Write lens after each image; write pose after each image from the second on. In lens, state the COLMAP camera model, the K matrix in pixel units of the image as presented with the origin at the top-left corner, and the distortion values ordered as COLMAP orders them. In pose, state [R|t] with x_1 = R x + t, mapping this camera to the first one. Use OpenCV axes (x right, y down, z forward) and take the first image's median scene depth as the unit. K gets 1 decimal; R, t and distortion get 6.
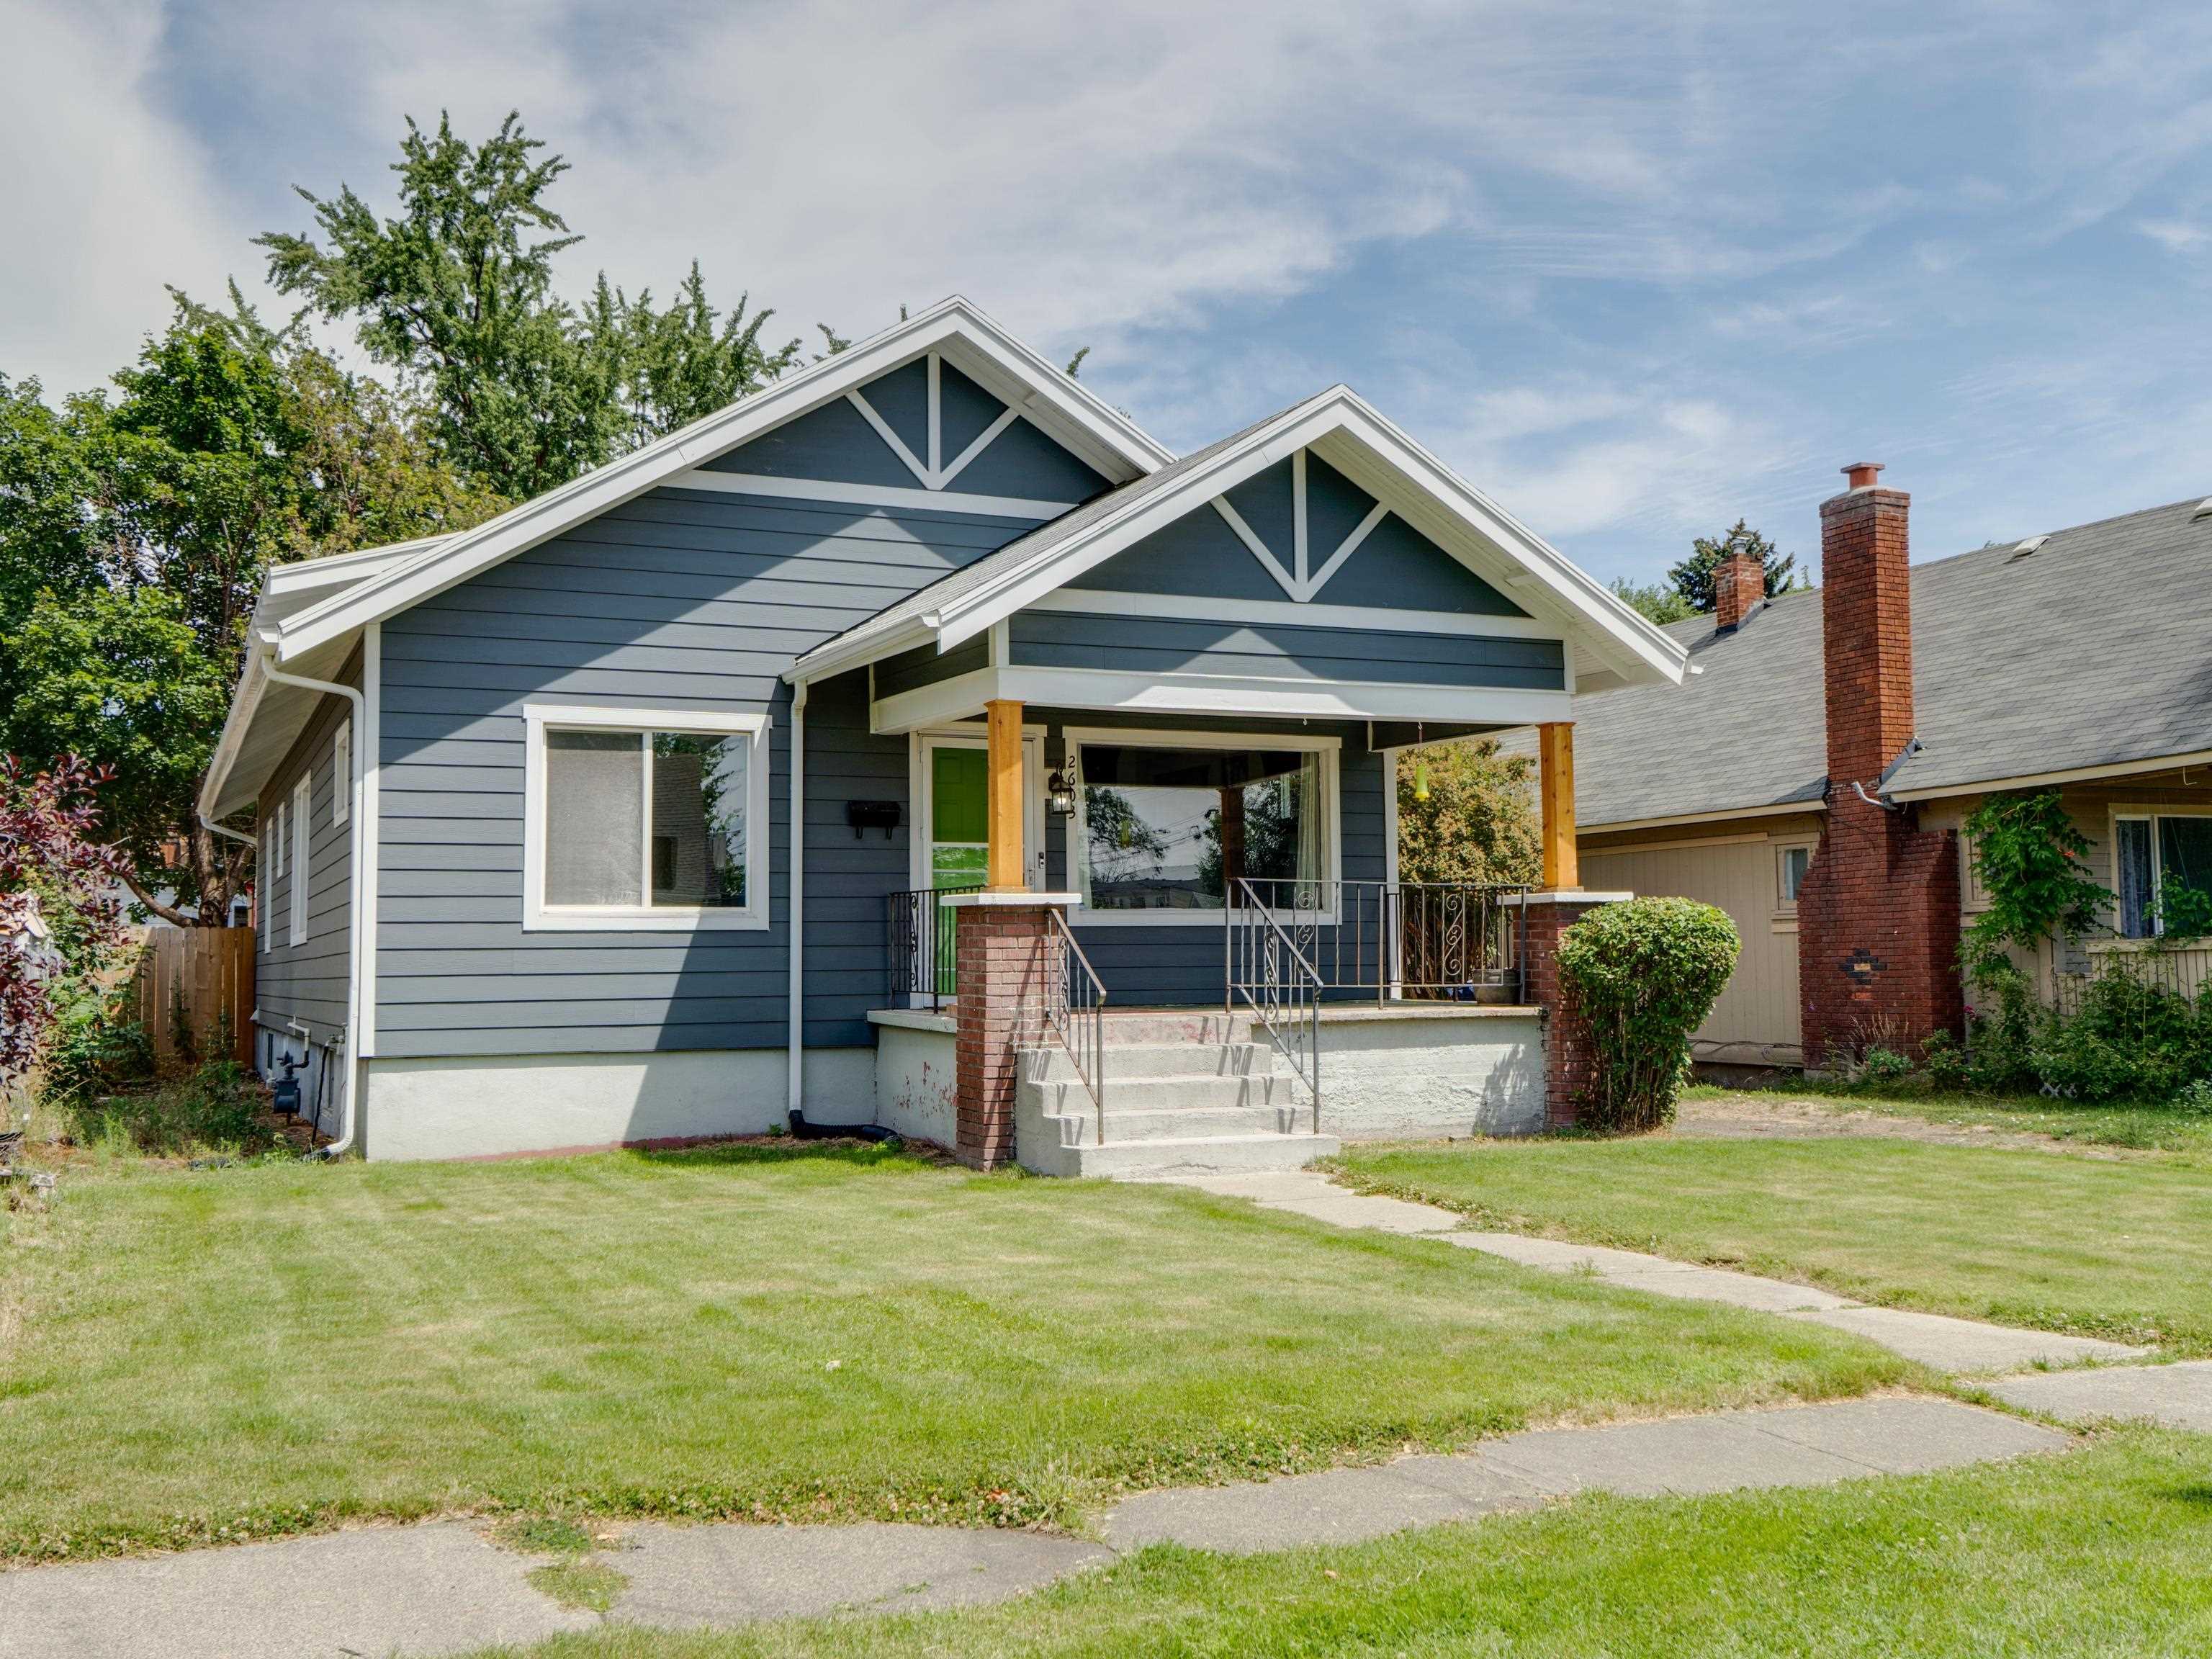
lens RADIAL K [[2109.7, 0, 1106.0], [0, 2109.7, 829.5], [0, 0, 1]] dist [-0.002316, -0.014583]
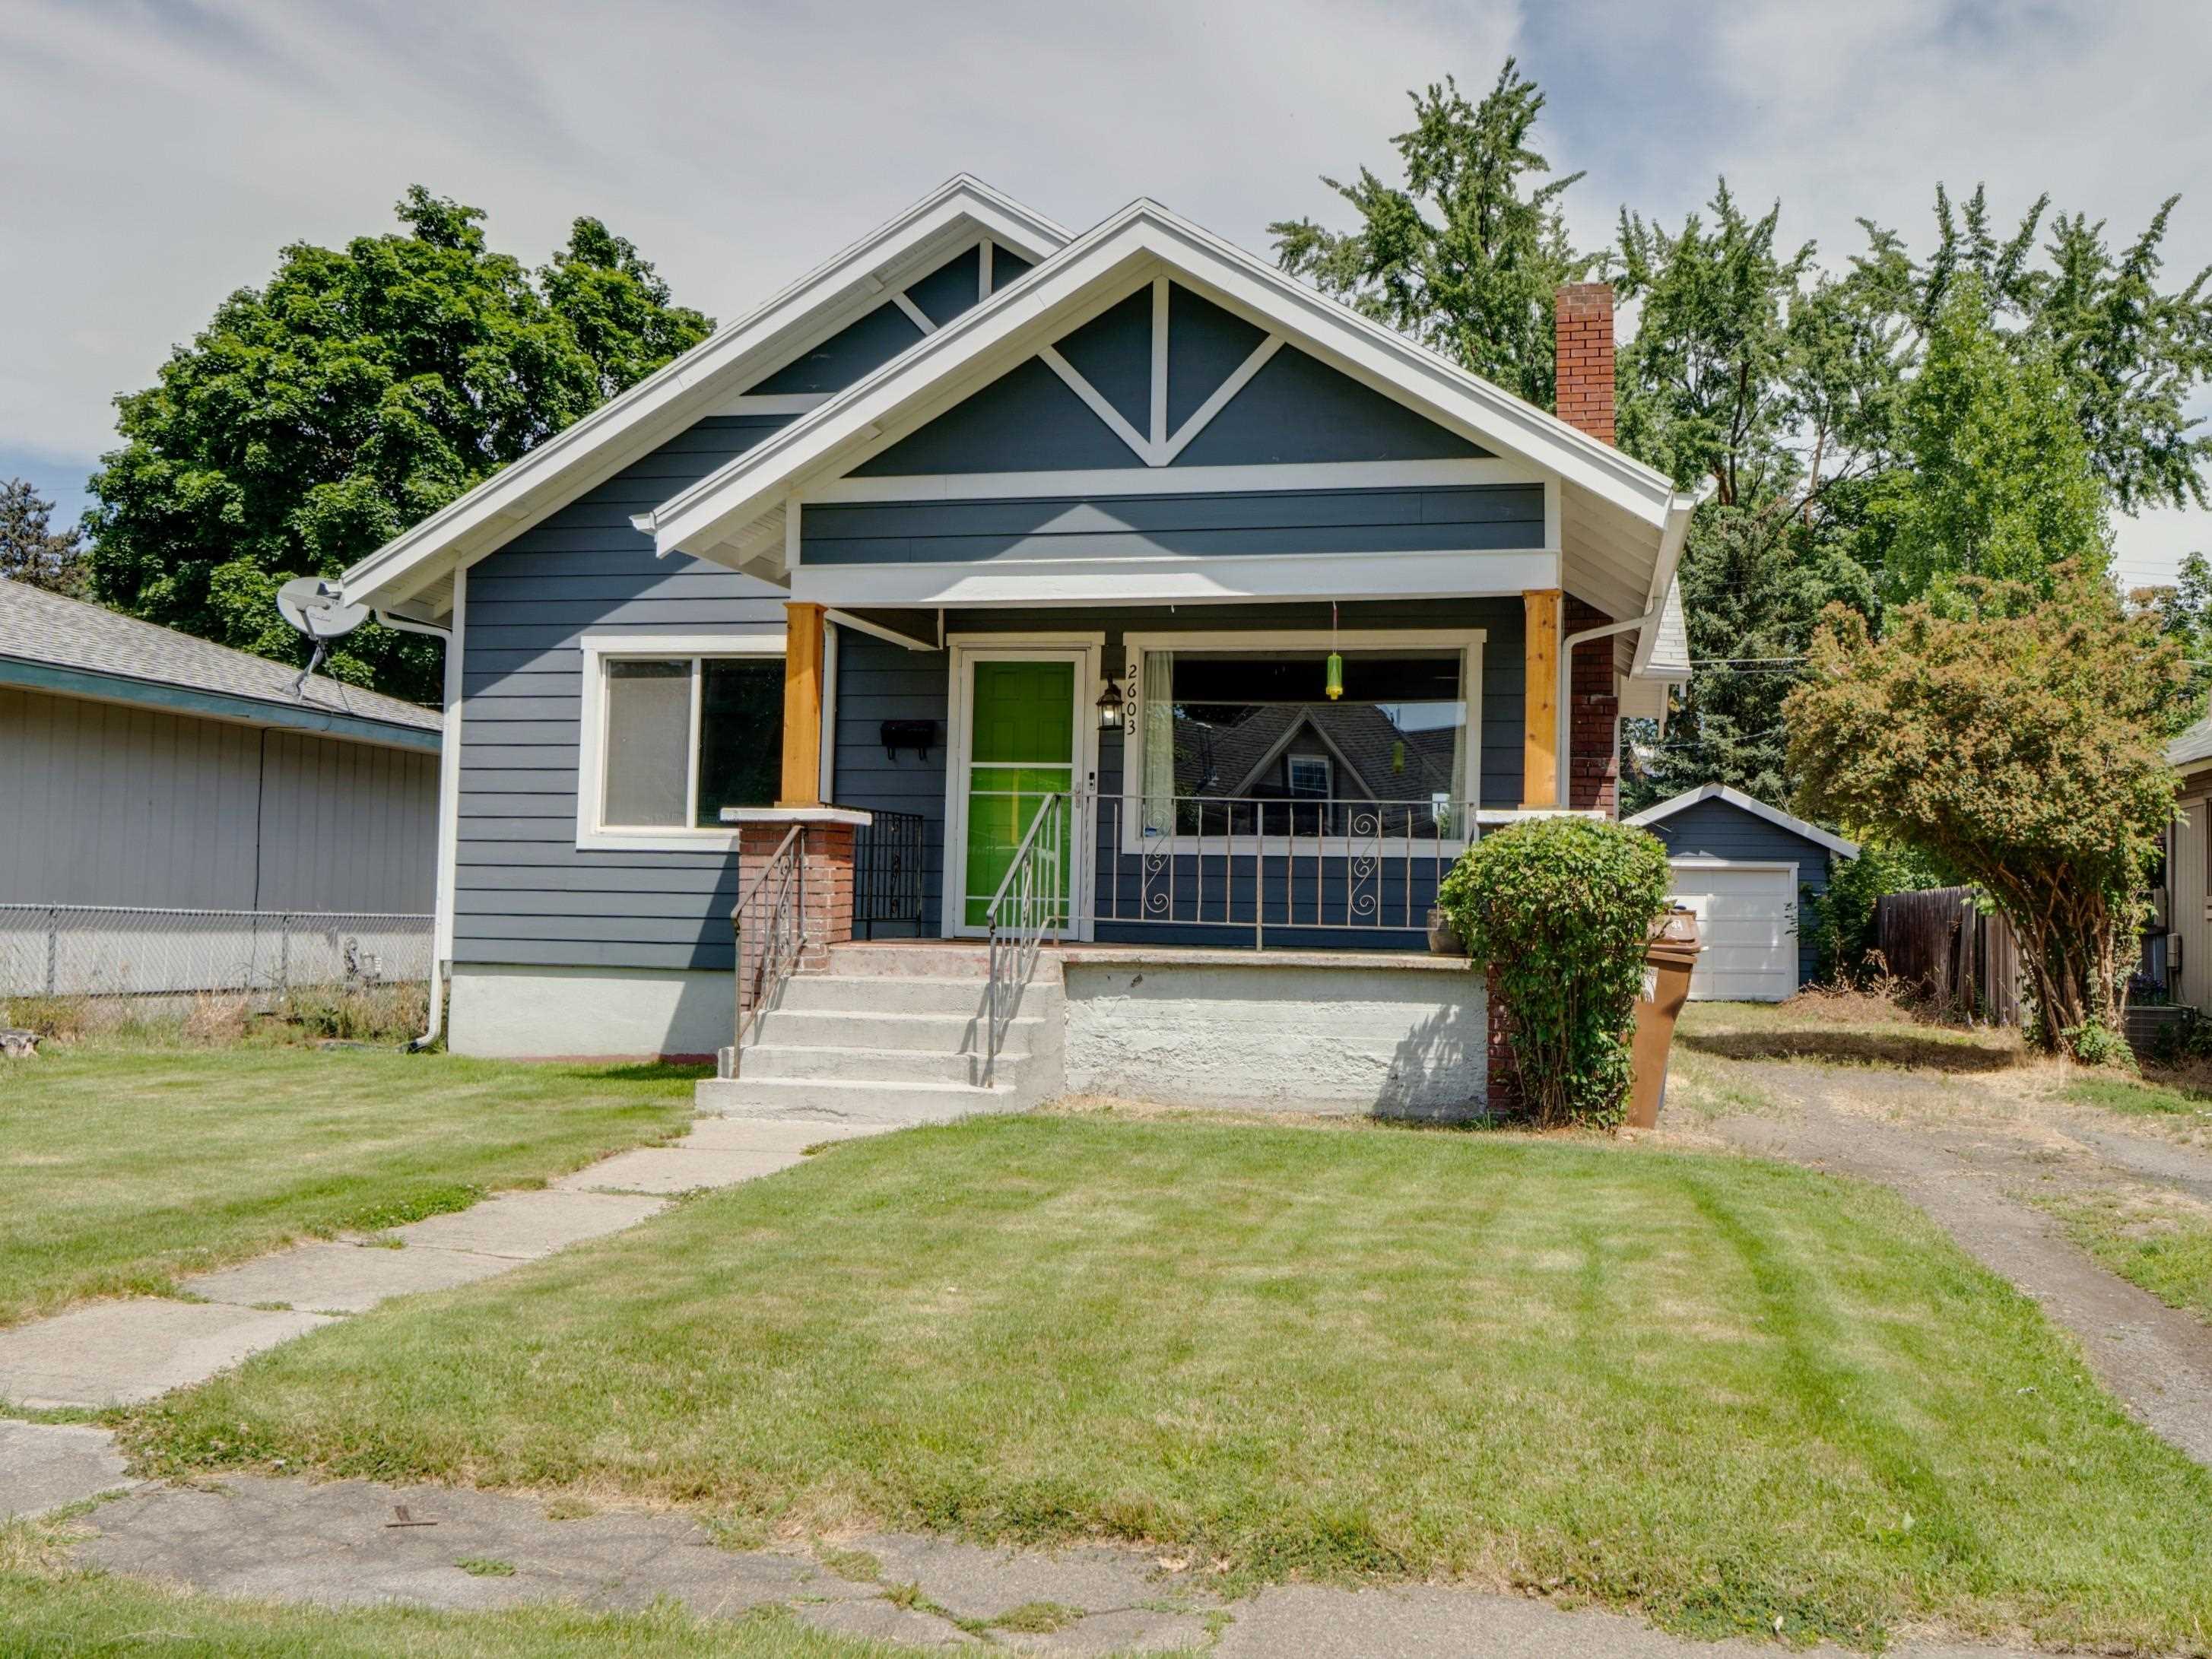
lens RADIAL K [[2088.4, 0, 1106.0], [0, 2088.4, 829.5], [0, 0, 1]] dist [0.004297, -0.003068]
pose [[0.808224, 0.001687, -0.588873, 0.550063], [0.009857, 0.999817, 0.016393, 0.022740], [0.588793, -0.019054, 0.808060, 0.300332]]
